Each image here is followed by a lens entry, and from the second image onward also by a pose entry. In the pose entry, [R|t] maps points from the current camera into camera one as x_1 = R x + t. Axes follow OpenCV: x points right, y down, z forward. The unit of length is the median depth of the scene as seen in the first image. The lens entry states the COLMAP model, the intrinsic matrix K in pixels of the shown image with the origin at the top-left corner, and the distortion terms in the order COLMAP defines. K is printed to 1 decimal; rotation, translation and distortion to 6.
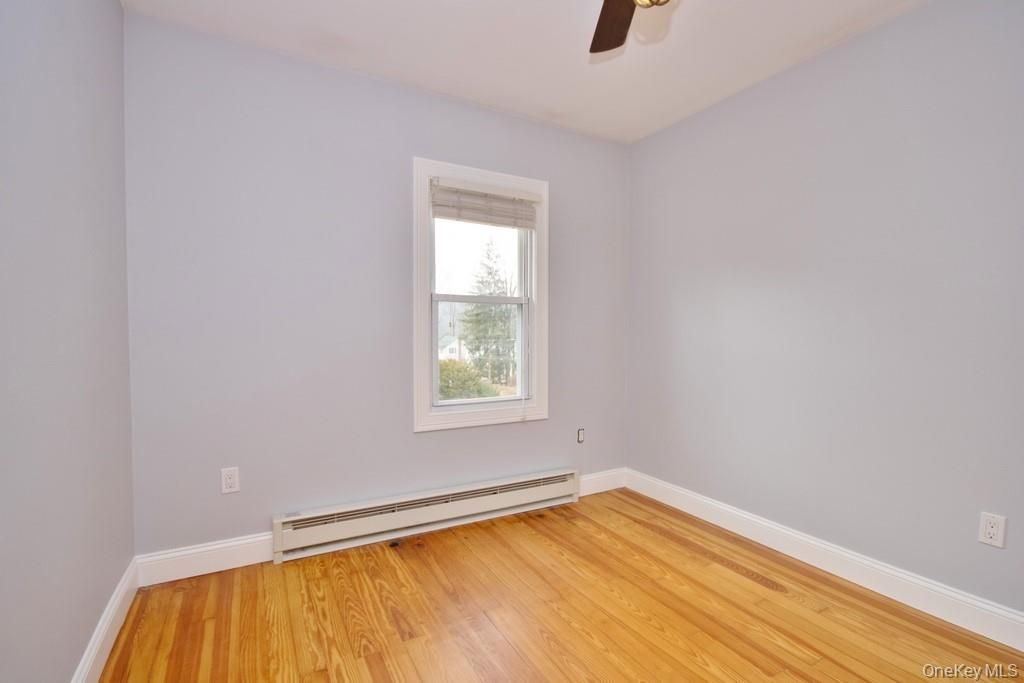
lens RADIAL K [[478.8, 0, 530.3], [0, 478.8, 348.0], [0, 0, 1]] dist [0.003262, -0.008813]
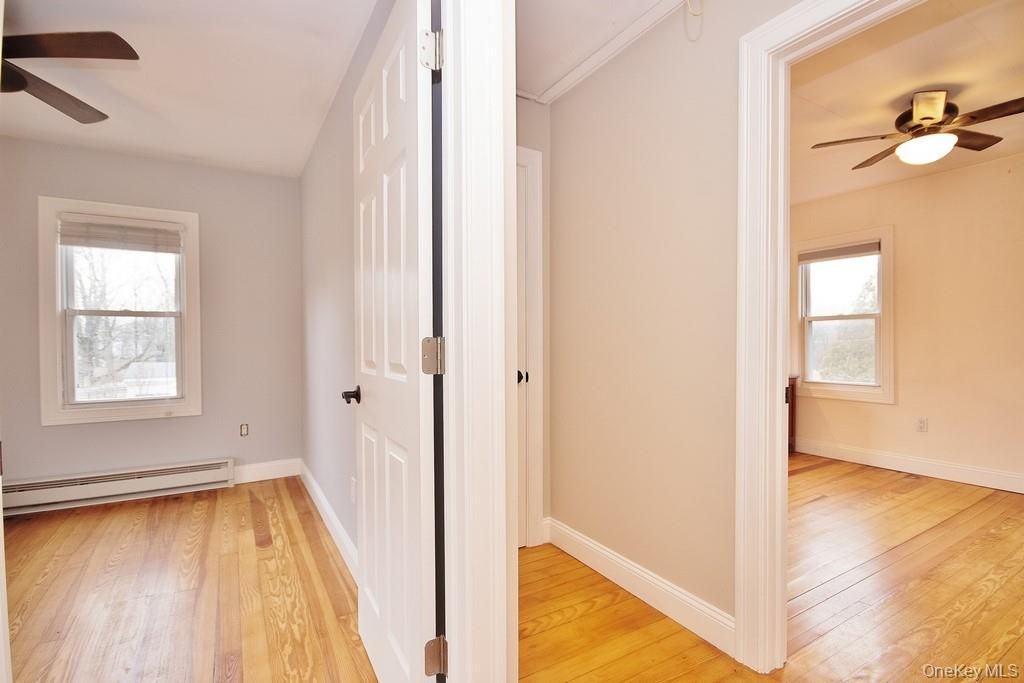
lens RADIAL K [[478.8, 0, 537.9], [0, 478.8, 346.2], [0, 0, 1]] dist [0.003262, -0.008813]
pose [[0.999405, -0.011103, 0.032668, 0.859621], [0.011629, 0.999805, -0.015953, 0.007655], [-0.032484, 0.016324, 0.999339, -0.200474]]
